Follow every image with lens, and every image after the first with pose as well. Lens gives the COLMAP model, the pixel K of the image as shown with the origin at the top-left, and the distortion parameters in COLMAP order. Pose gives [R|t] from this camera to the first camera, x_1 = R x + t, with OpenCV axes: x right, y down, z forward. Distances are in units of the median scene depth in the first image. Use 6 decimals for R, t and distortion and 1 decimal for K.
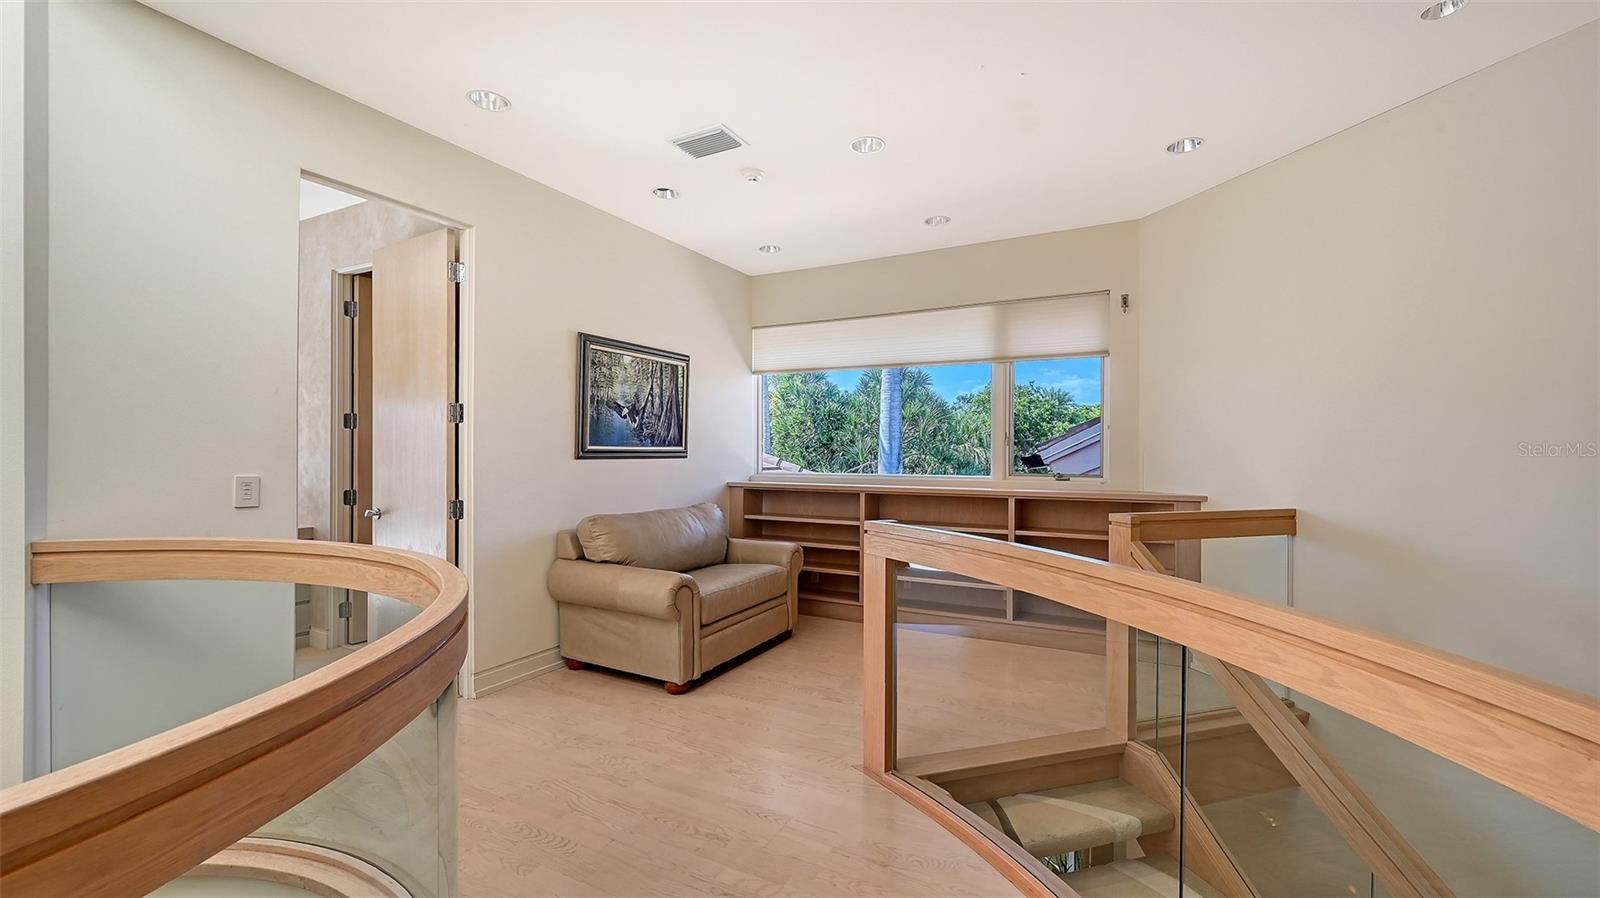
lens RADIAL K [[640.4, 0, 820.8], [0, 640.4, 456.4], [0, 0, 1]] dist [0.000422, 0.000138]
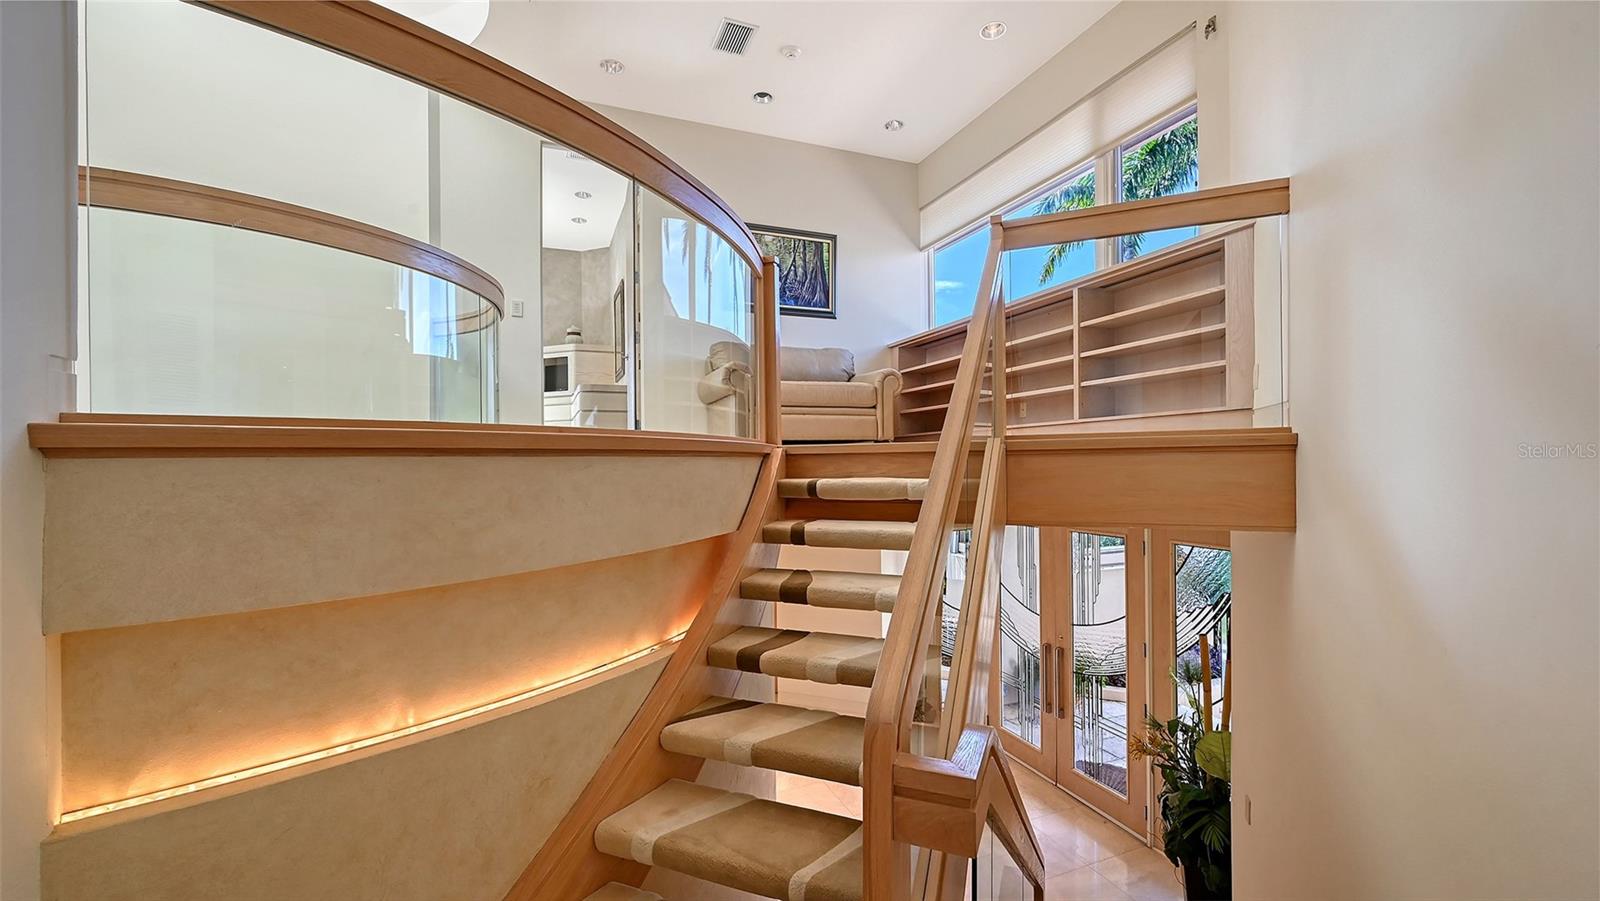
lens RADIAL K [[643.3, 0, 803.7], [0, 643.3, 448.8], [0, 0, 1]] dist [-0.000551, 0.000072]
pose [[0.767567, -0.028240, -0.640346, 0.549773], [0.017401, 0.999579, -0.023225, 0.292958], [0.640732, 0.006684, 0.767735, 0.029129]]
